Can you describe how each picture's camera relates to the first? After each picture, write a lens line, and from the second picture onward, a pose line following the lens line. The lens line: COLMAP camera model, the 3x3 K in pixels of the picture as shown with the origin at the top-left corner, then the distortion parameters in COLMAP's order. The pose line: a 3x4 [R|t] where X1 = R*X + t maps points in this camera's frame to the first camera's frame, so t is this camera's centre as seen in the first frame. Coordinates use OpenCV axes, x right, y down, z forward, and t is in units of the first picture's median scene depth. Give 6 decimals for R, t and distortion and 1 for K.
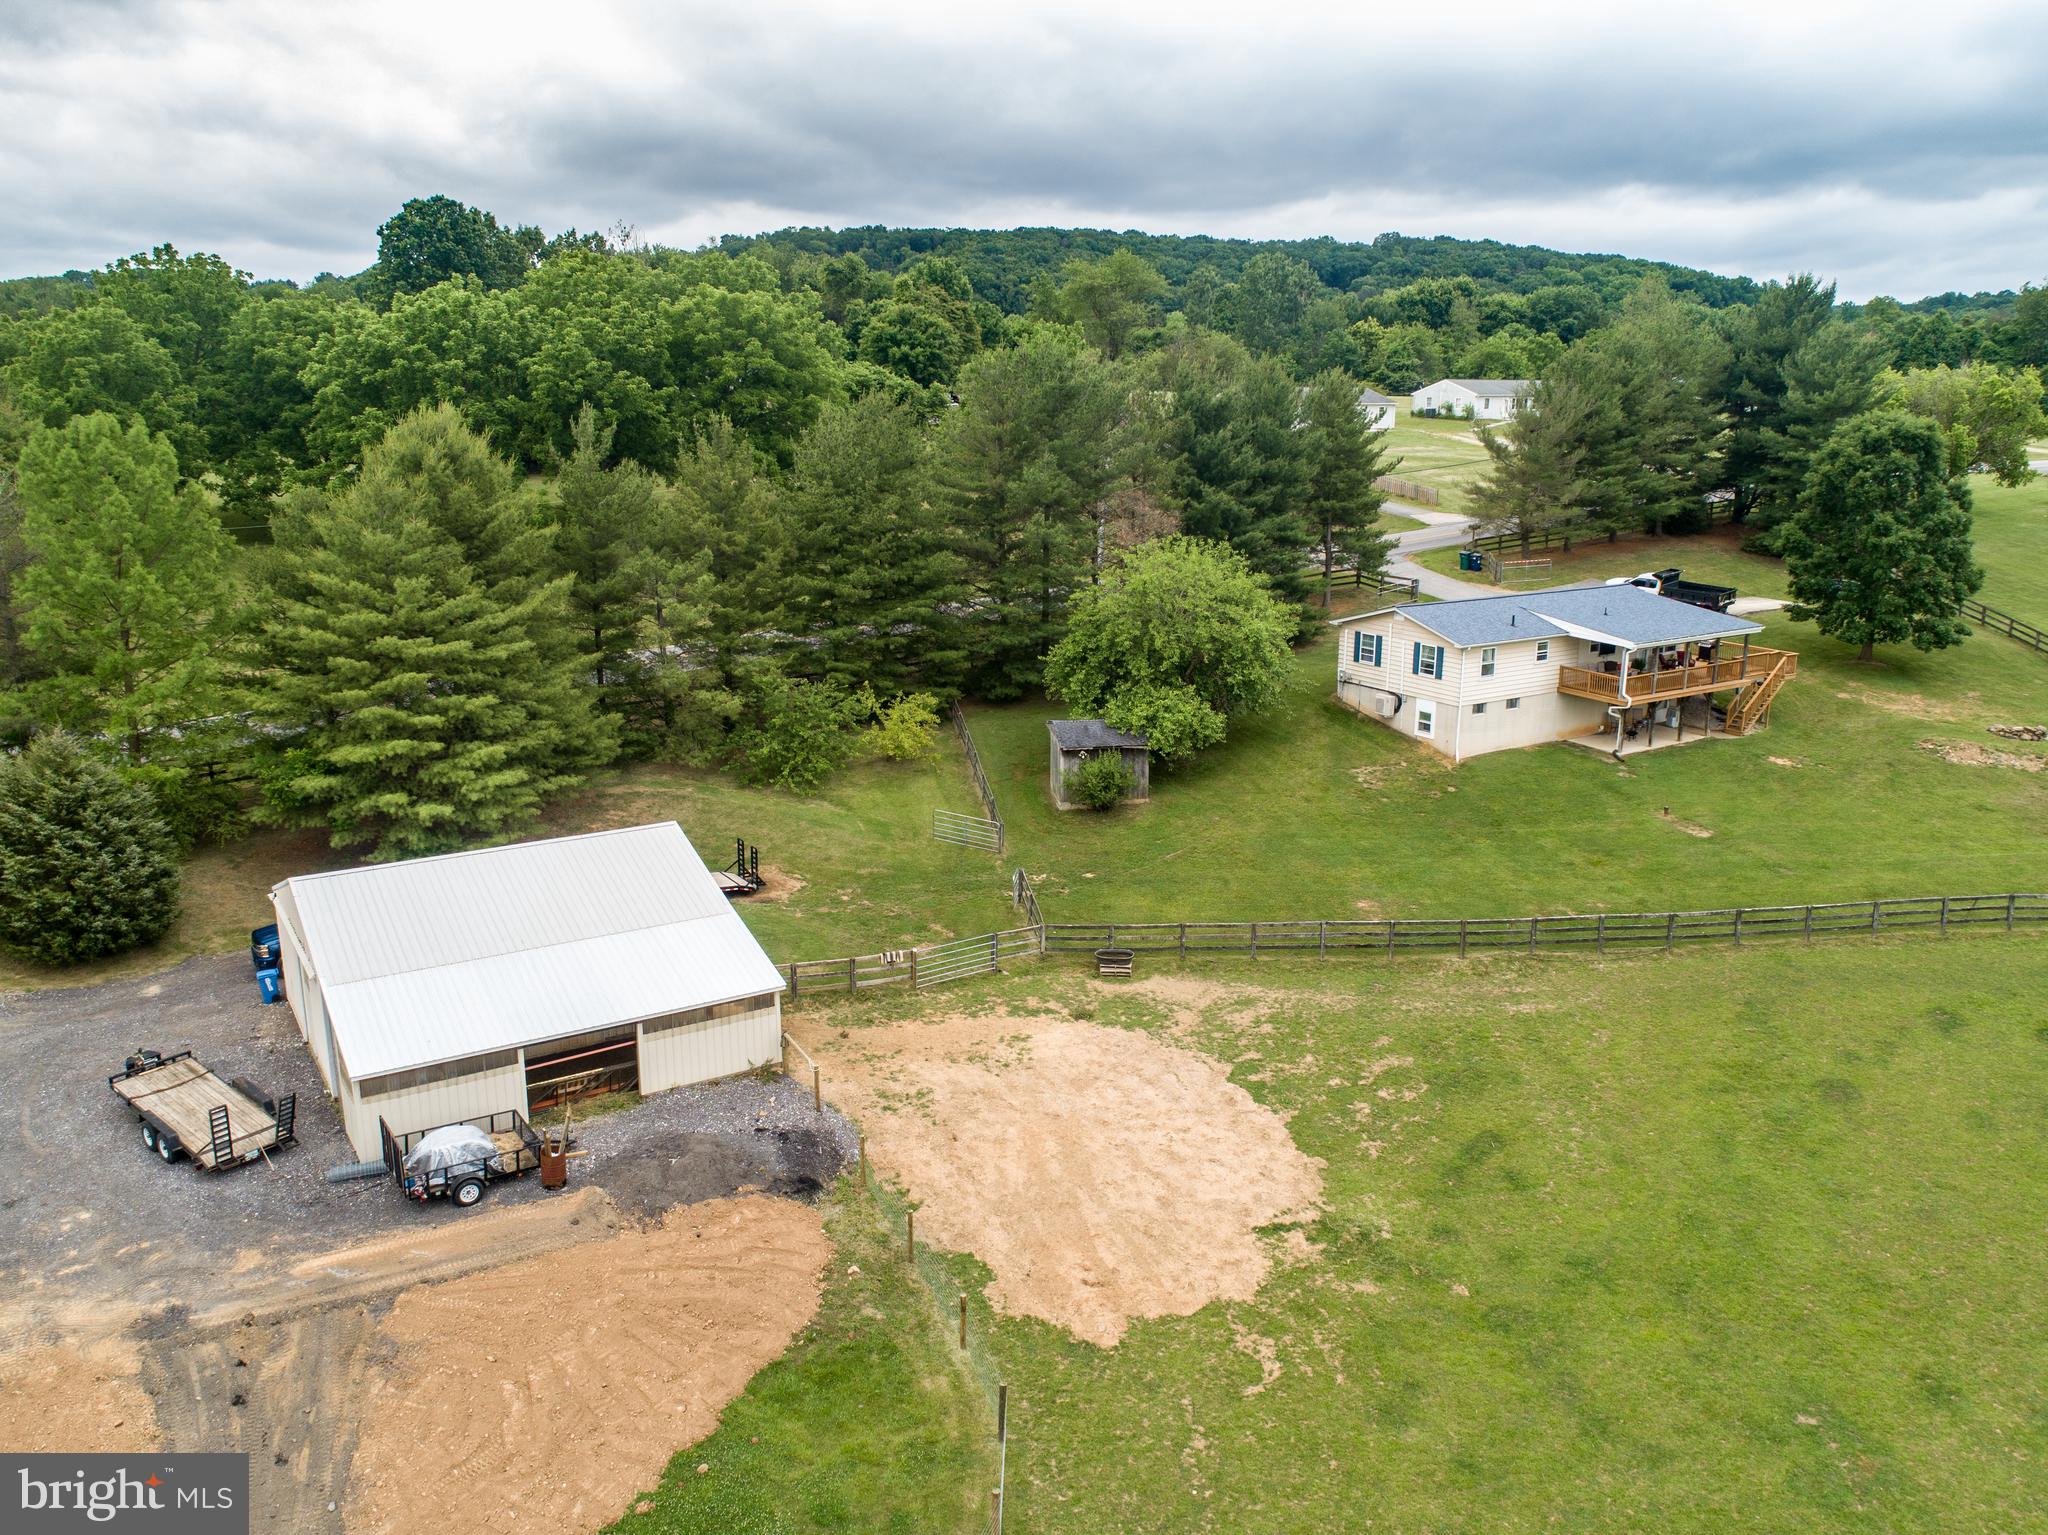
lens RADIAL K [[1544.5, 0, 1025.3], [0, 1544.5, 769.2], [0, 0, 1]] dist [-0.025650, 0.011393]
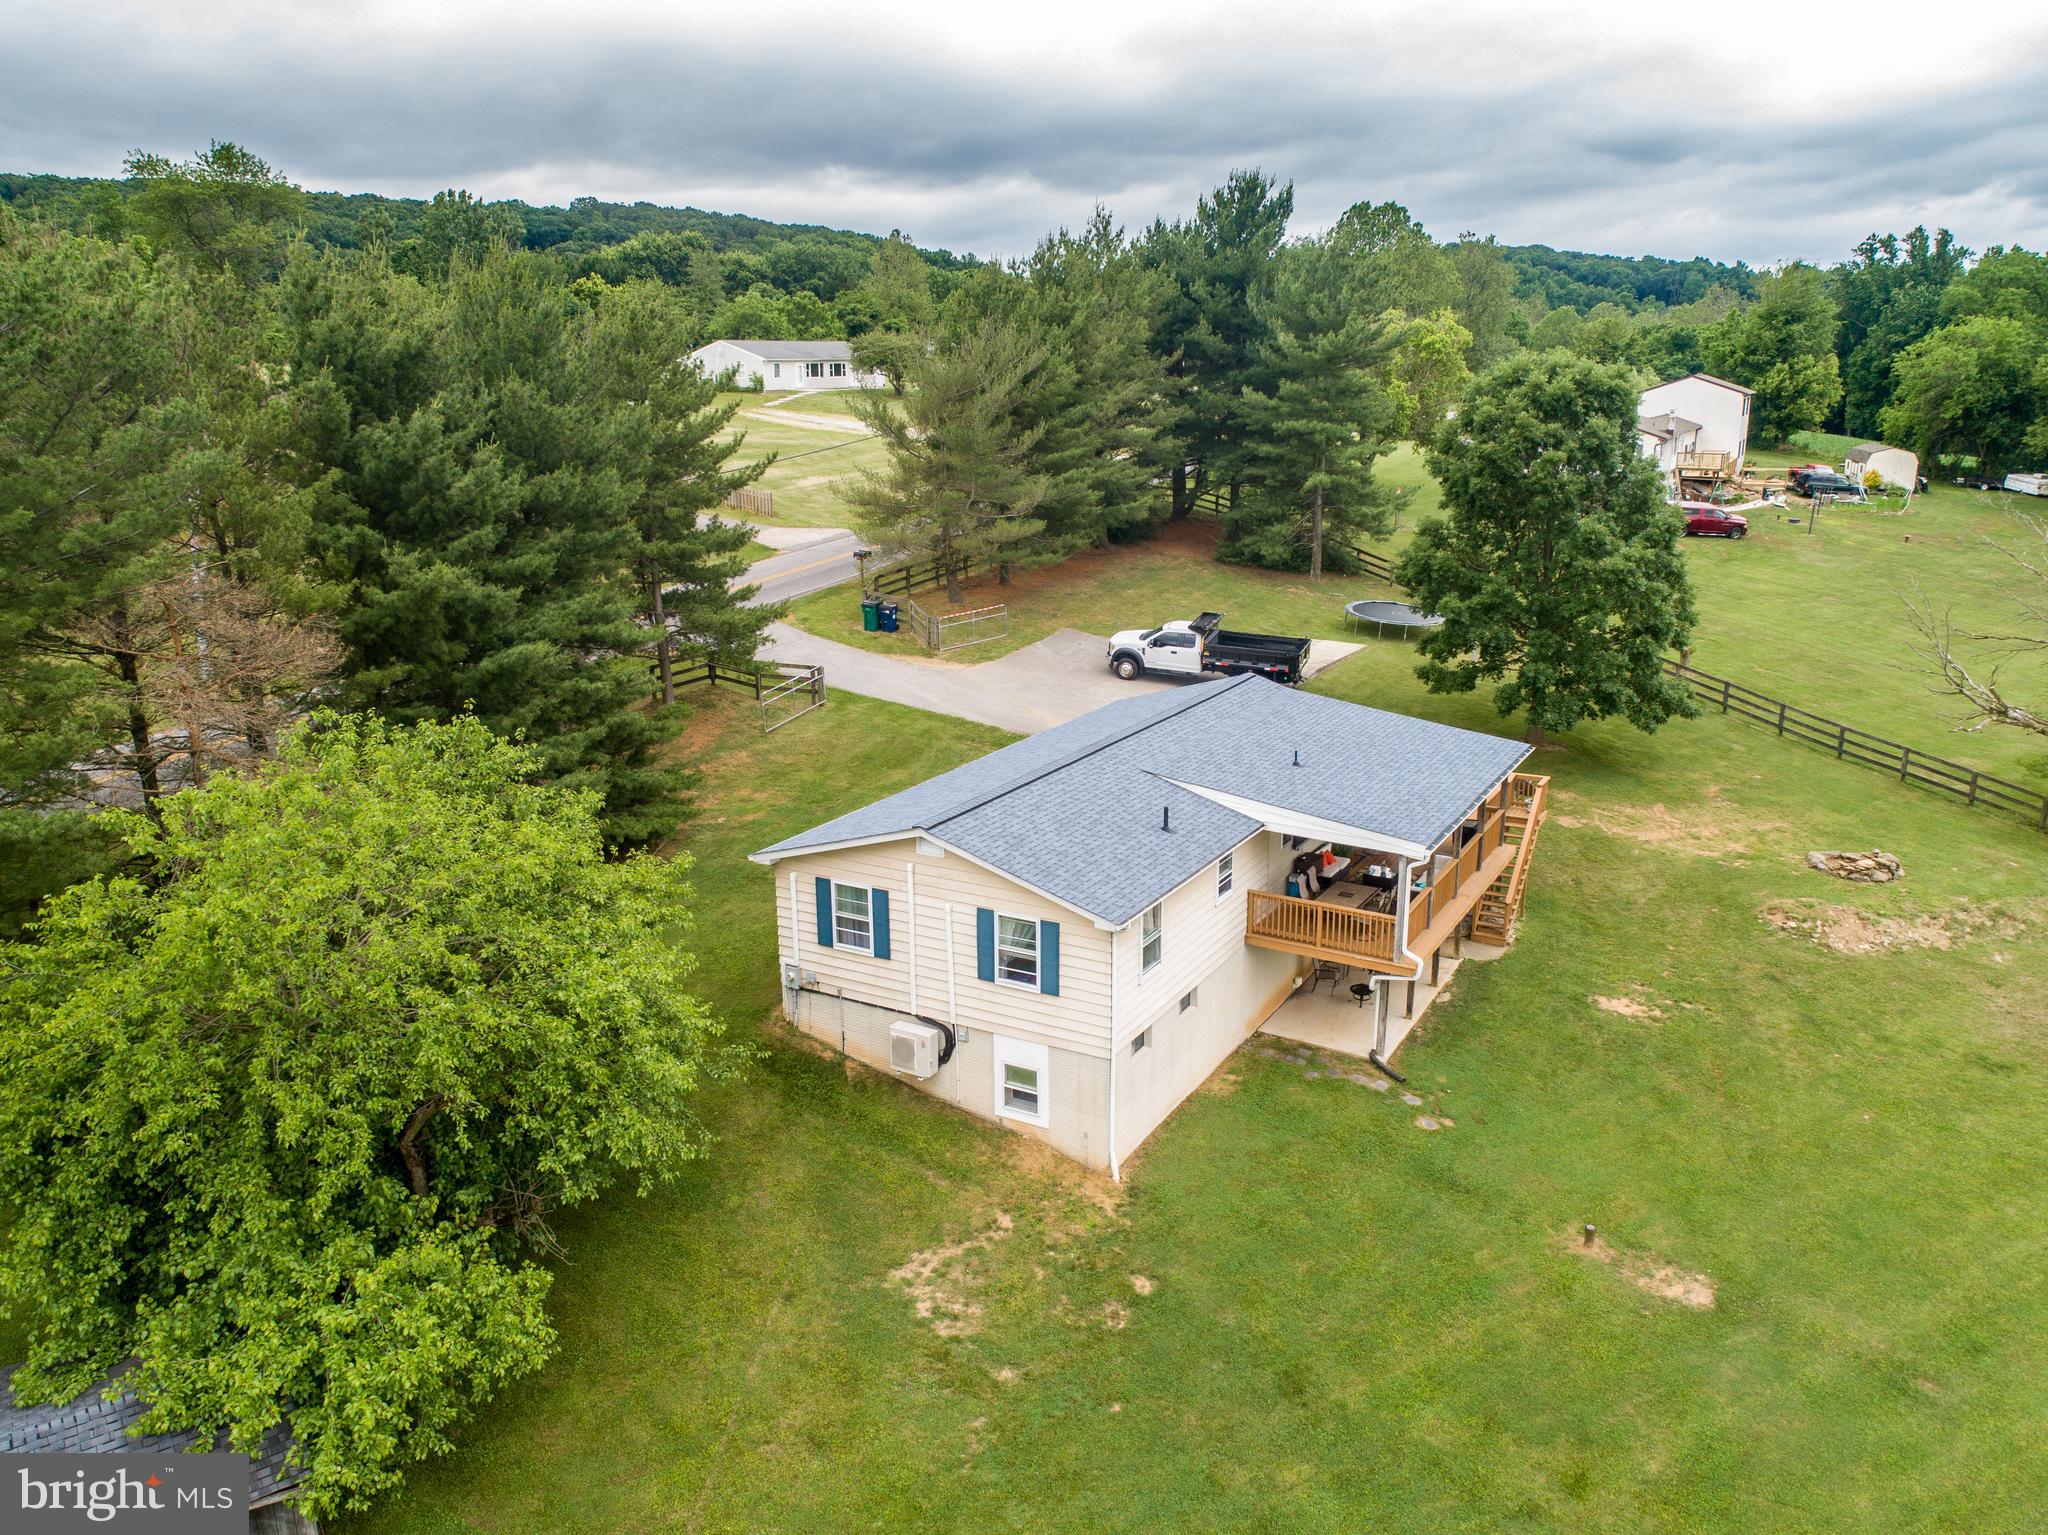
lens RADIAL K [[1544.5, 0, 1025.3], [0, 1544.5, 769.2], [0, 0, 1]] dist [-0.025650, 0.011393]
pose [[0.882787, -0.129455, 0.451584, 0.079908], [0.123820, 0.991409, 0.042154, -0.134265], [-0.453162, 0.018703, 0.891232, 0.616767]]
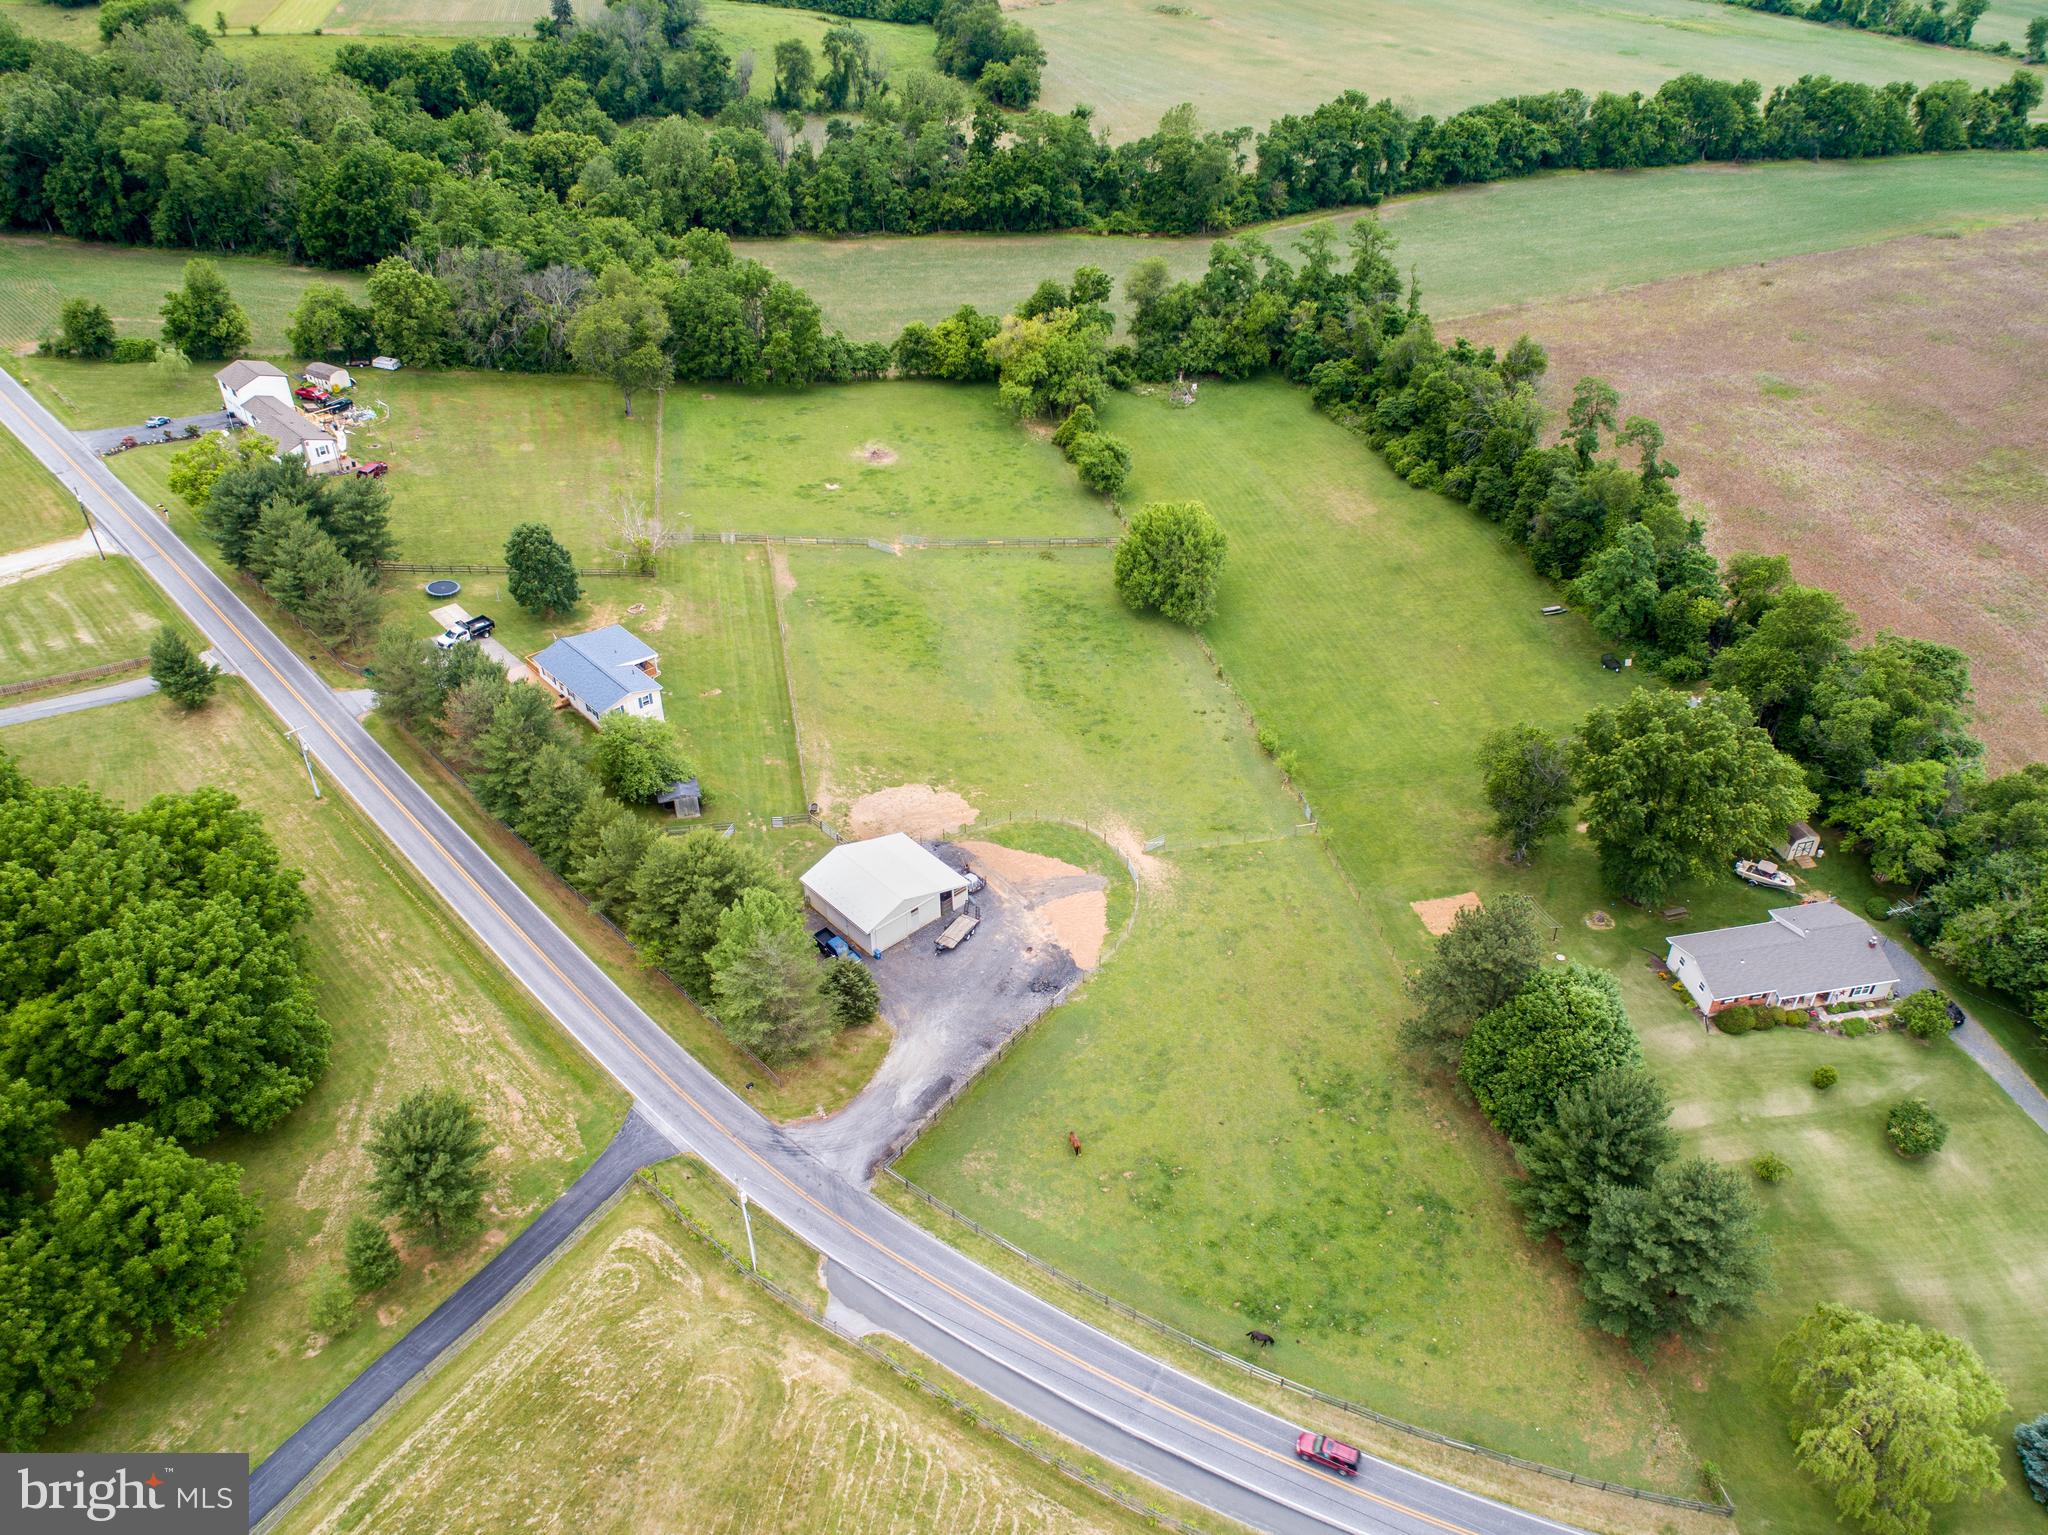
lens RADIAL K [[1544.5, 0, 1025.3], [0, 1544.5, 769.2], [0, 0, 1]] dist [-0.025650, 0.011393]
pose [[-0.170676, -0.579123, 0.797174, -1.986284], [0.245198, 0.758631, 0.603620, -1.390724], [-0.954331, 0.298489, 0.012520, 0.376037]]
